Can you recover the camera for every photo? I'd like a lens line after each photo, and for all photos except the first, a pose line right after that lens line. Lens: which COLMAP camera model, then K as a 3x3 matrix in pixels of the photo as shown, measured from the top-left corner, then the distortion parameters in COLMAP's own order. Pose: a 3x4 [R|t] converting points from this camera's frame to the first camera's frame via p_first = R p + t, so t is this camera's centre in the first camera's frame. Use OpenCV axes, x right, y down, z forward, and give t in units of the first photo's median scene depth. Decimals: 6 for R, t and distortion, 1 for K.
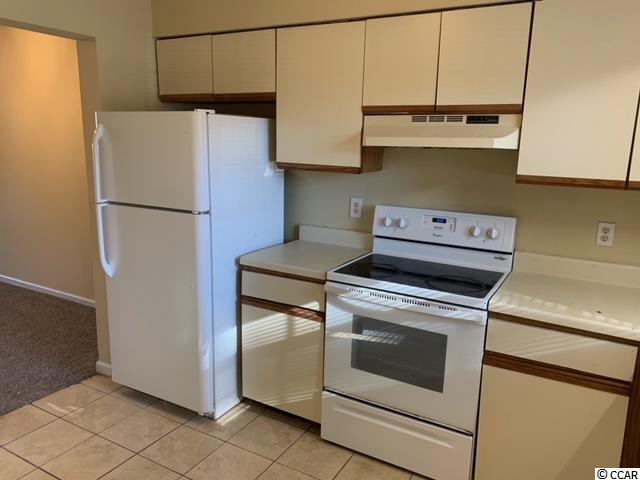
lens RADIAL K [[500.8, 0, 324.4], [0, 500.8, 250.1], [0, 0, 1]] dist [0.106068, -0.142403]
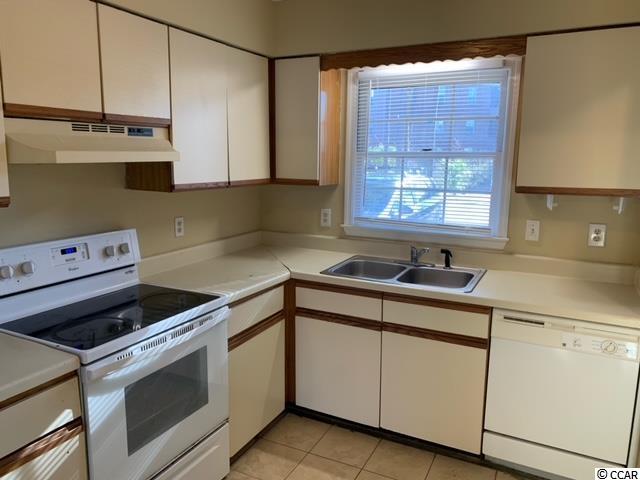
lens RADIAL K [[500.8, 0, 324.4], [0, 500.8, 250.1], [0, 0, 1]] dist [0.106068, -0.142403]
pose [[-0.072100, -0.218310, 0.973212, -0.673204], [0.203492, 0.952008, 0.228629, -0.184585], [-0.976418, 0.214525, -0.024216, 0.698860]]
